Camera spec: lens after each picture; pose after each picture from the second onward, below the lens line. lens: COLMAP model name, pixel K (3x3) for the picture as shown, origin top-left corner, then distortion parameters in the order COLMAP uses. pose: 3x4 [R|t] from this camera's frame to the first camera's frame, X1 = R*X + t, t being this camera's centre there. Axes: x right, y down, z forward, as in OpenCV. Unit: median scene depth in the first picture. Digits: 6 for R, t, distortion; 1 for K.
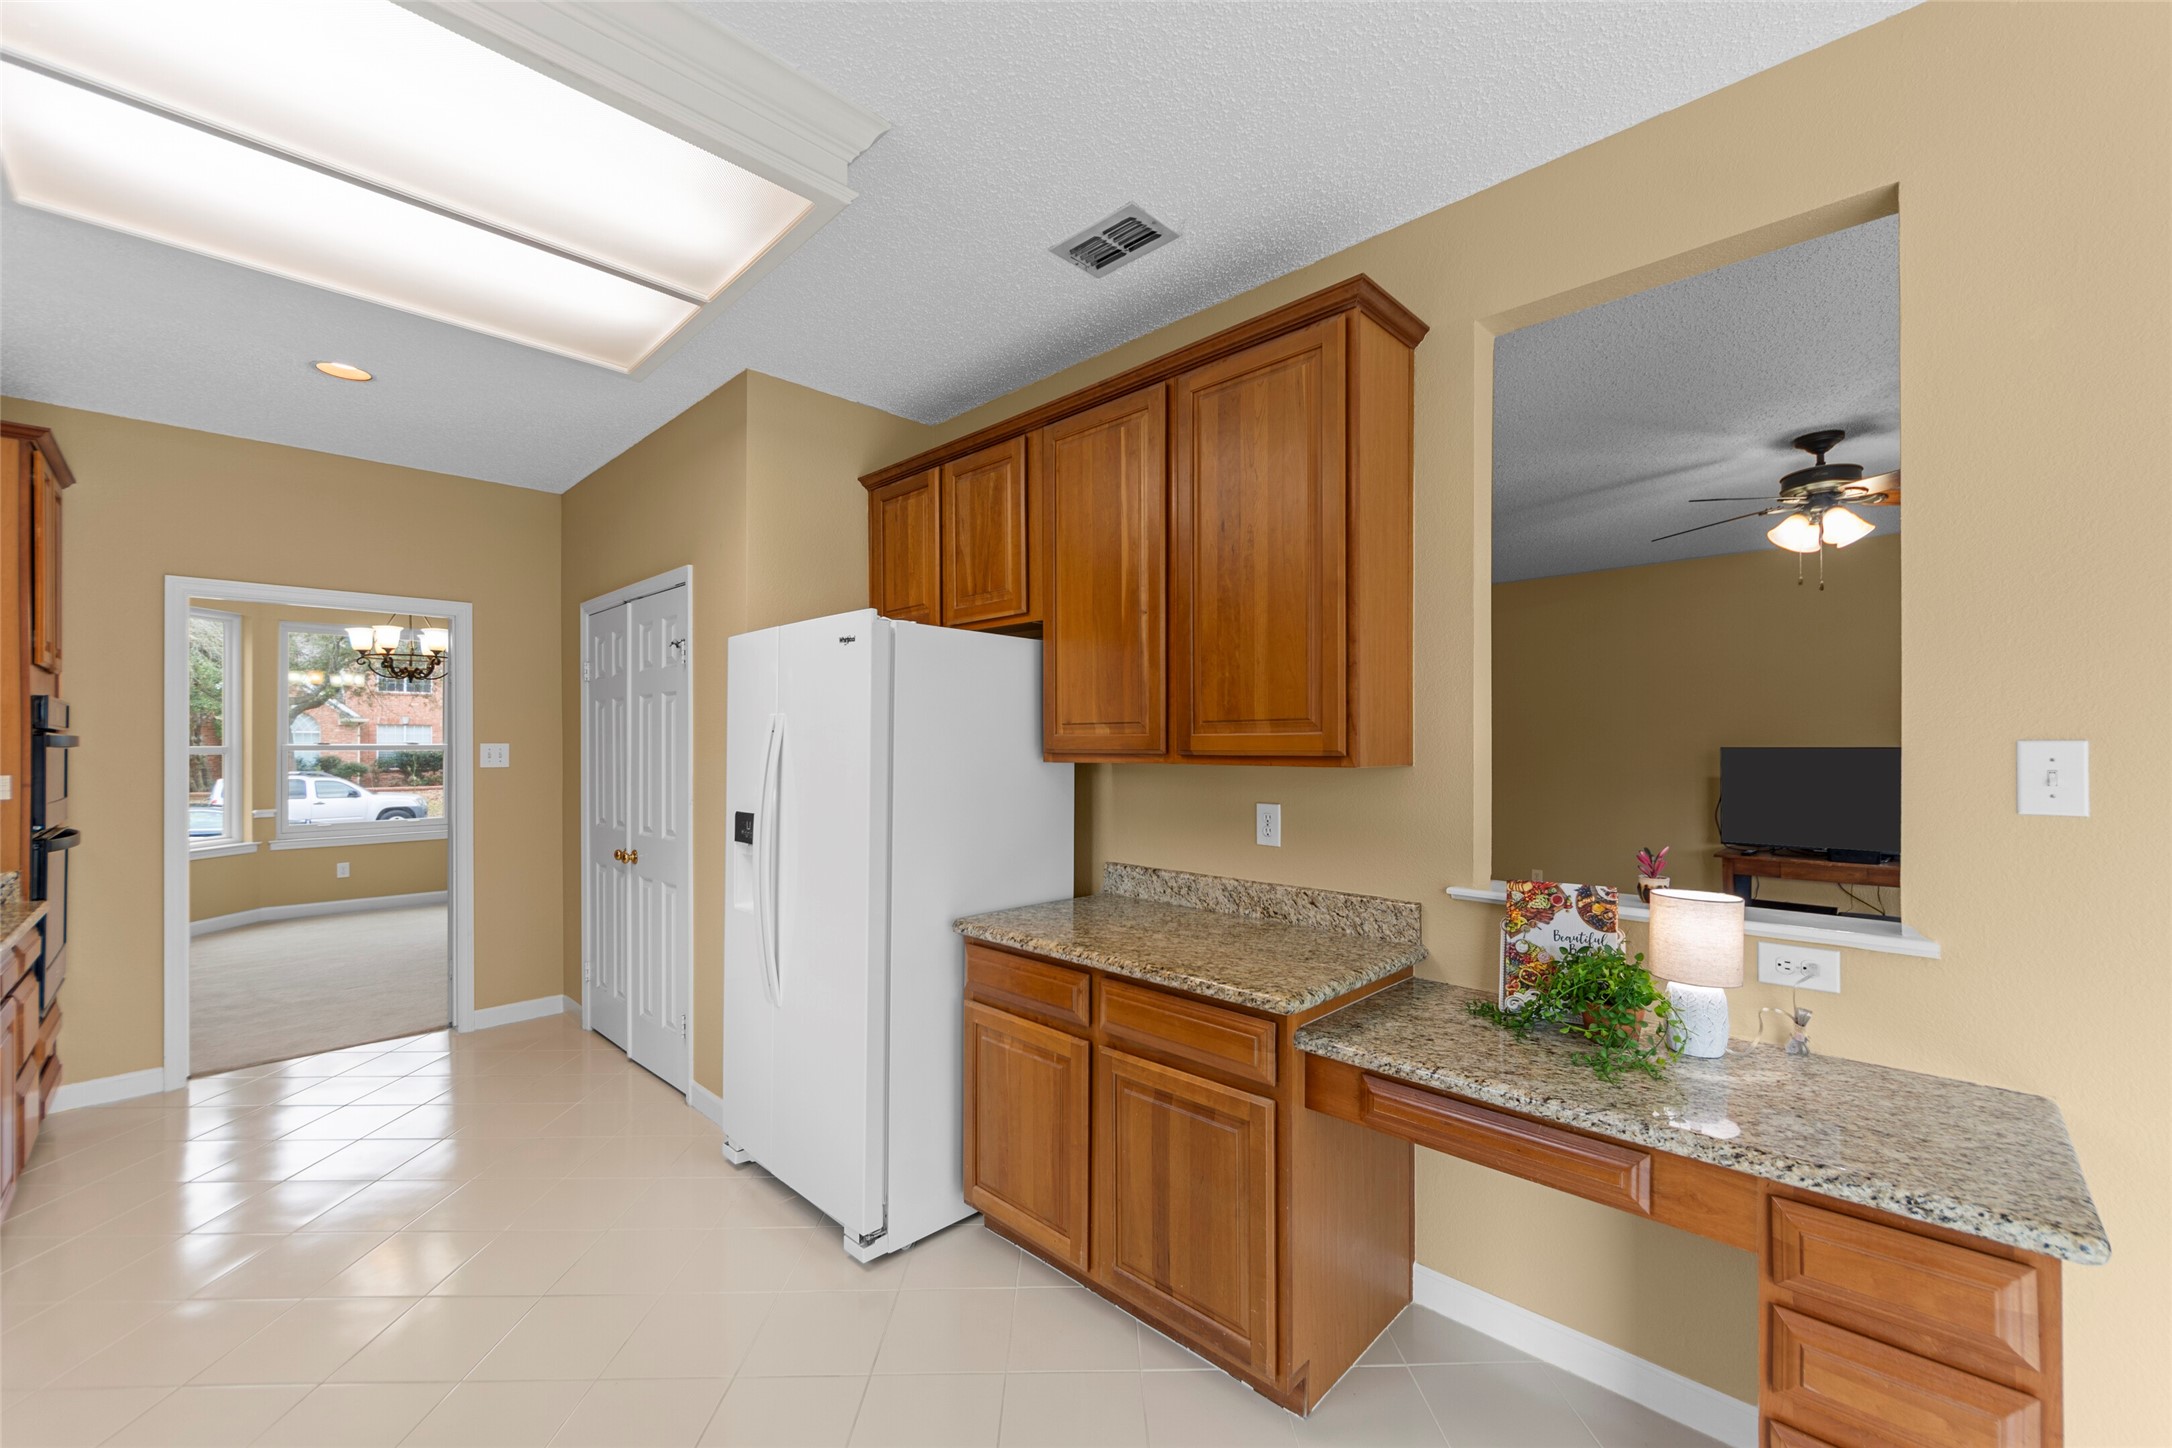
lens RADIAL K [[849.3, 0, 1105.3], [0, 849.3, 738.6], [0, 0, 1]] dist [-0.001127, -0.001093]
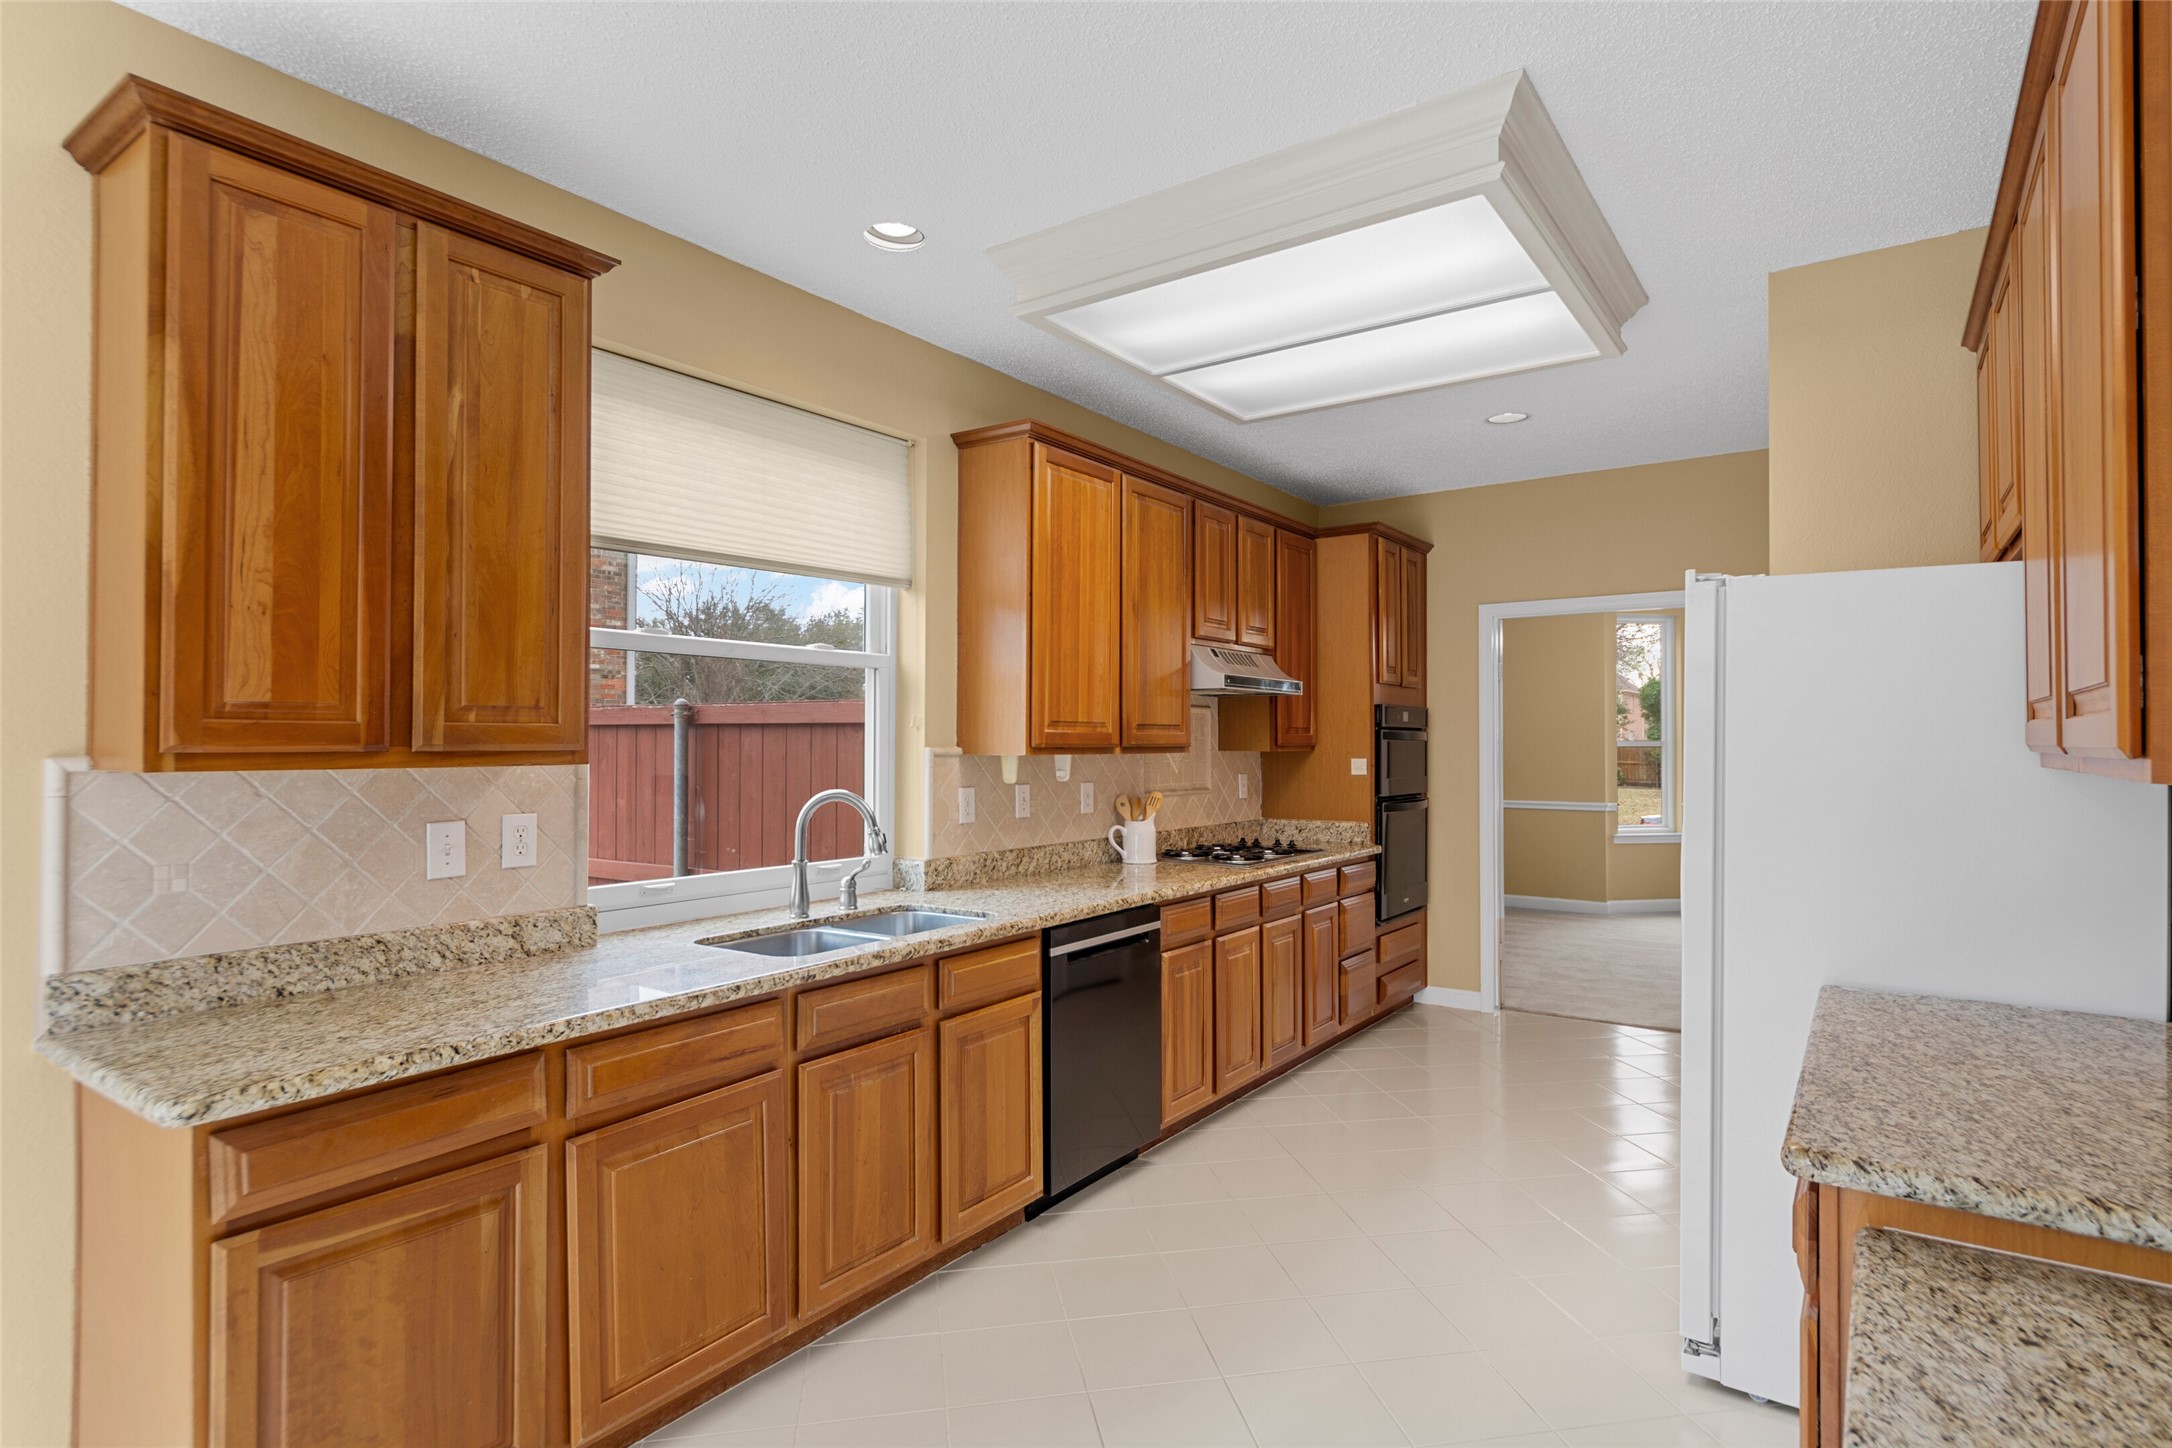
lens RADIAL K [[1110.3, 0, 1130.1], [0, 1110.3, 725.3], [0, 0, 1]] dist [0.008658, -0.004030]
pose [[0.180474, -0.011485, -0.983513, 0.603322], [0.006370, 0.999925, -0.010507, 0.002257], [0.983559, -0.004369, 0.180534, 0.246478]]
